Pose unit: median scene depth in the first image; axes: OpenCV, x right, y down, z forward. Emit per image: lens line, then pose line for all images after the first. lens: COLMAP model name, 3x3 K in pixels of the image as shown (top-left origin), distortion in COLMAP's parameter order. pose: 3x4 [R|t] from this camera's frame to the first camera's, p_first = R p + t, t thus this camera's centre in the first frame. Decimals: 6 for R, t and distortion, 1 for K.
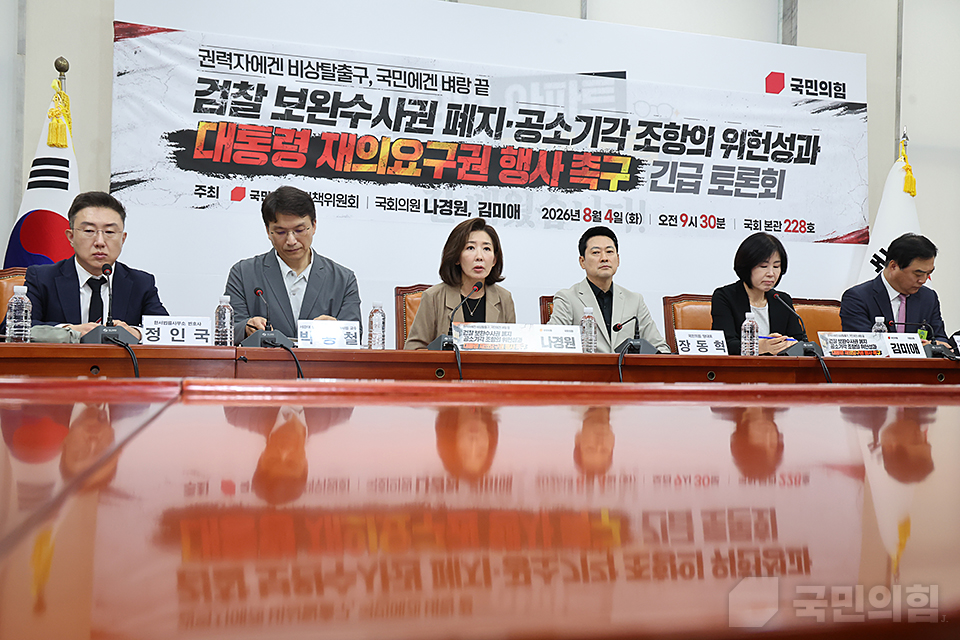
lens RADIAL K [[846.3, 0, 480.0], [0, 846.3, 320.0], [0, 0, 1]] dist [-0.003697, 0.020848]
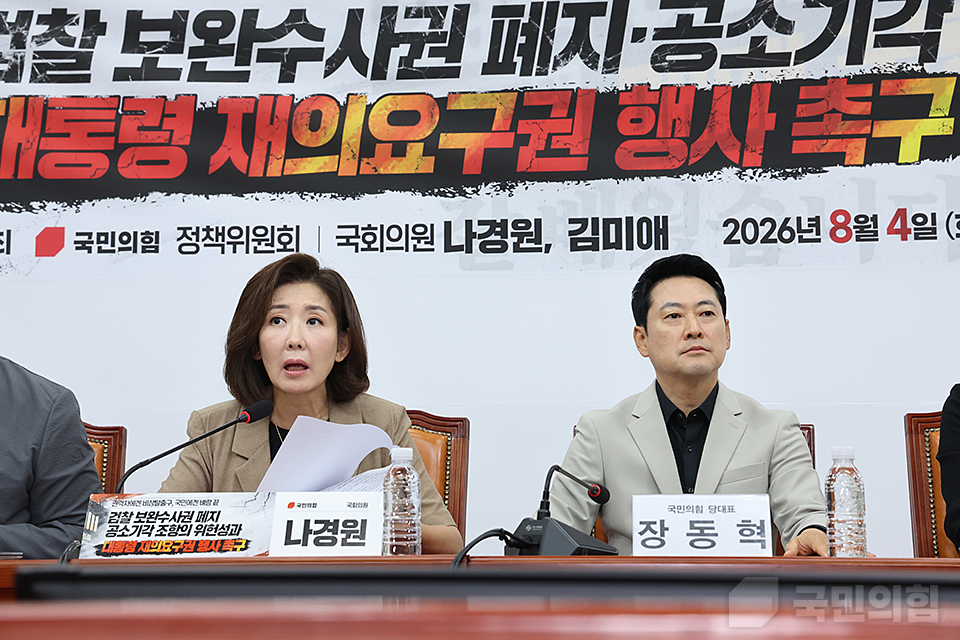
lens RADIAL K [[1895.9, 0, 480.0], [0, 1895.9, 320.0], [0, 0, 1]] dist [0.250212, 0.319245]
pose [[0.936729, -0.062542, -0.344422, 0.296261], [0.029754, 0.994575, -0.099677, 0.010359], [0.348788, 0.083123, 0.933508, 0.067571]]
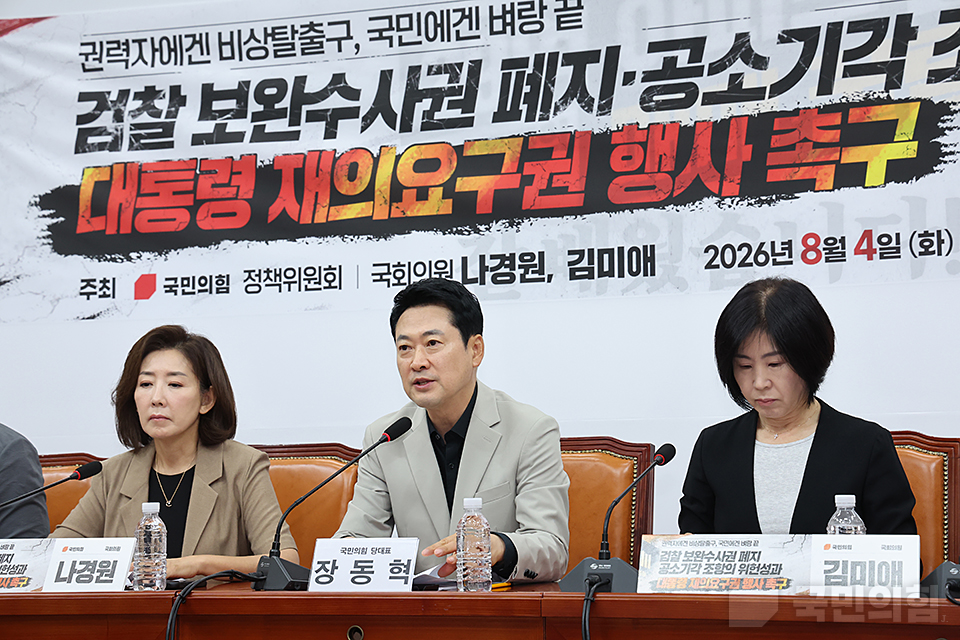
lens RADIAL K [[1912.4, 0, 480.0], [0, 1912.4, 320.0], [0, 0, 1]] dist [0.314262, -0.081455]
pose [[0.813840, -0.080808, -0.575442, 0.593551], [0.041359, 0.995827, -0.081348, -0.012678], [0.579615, 0.042405, 0.813787, 0.081724]]
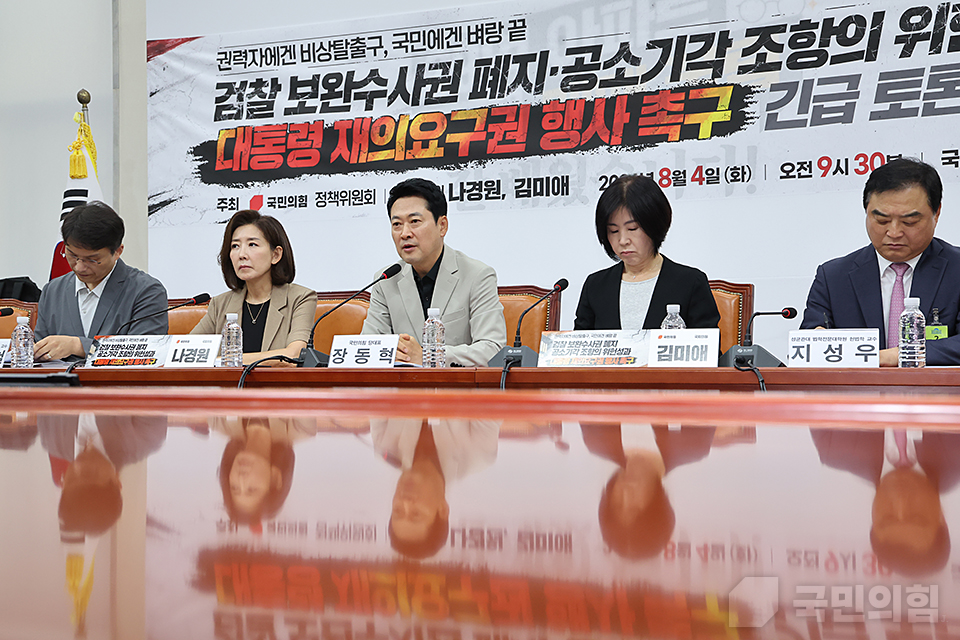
lens RADIAL K [[1109.2, 0, 475.4], [0, 1109.2, 327.5], [0, 0, 1]] dist [0.030961, 0.217222]
pose [[0.809779, -0.037597, -0.585529, 0.568196], [0.032111, 0.999289, -0.019756, 0.015674], [0.585856, -0.002804, 0.810410, 0.155578]]
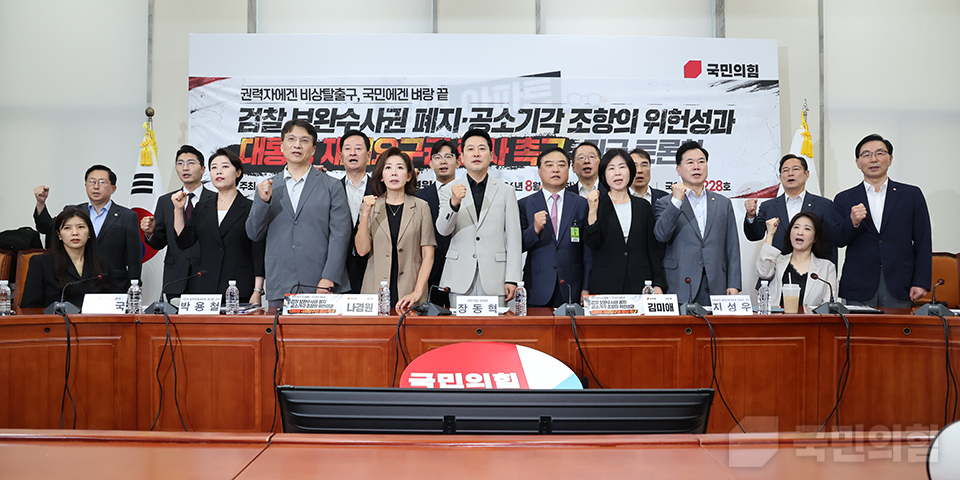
lens RADIAL K [[653.3, 0, 485.2], [0, 653.3, 256.7], [0, 0, 1]] dist [-0.087818, 0.002327]
pose [[0.968934, -0.016323, -0.246782, 0.321236], [0.023303, 0.999406, 0.025392, -0.045381], [0.246221, -0.030354, 0.968738, 0.021203]]
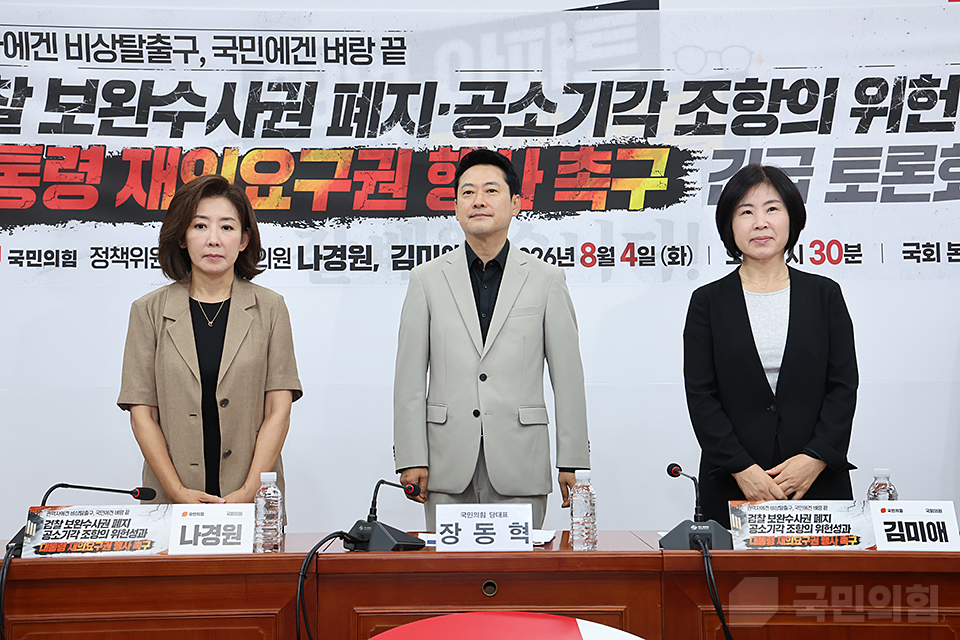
lens RADIAL K [[1443.4, 0, 483.7], [0, 1443.4, 322.9], [0, 0, 1]] dist [0.155293, 0.256215]
pose [[0.969614, -0.038913, -0.241527, 0.307665], [0.030106, 0.998744, -0.040046, -0.043471], [0.242782, 0.031558, 0.969567, 0.036689]]
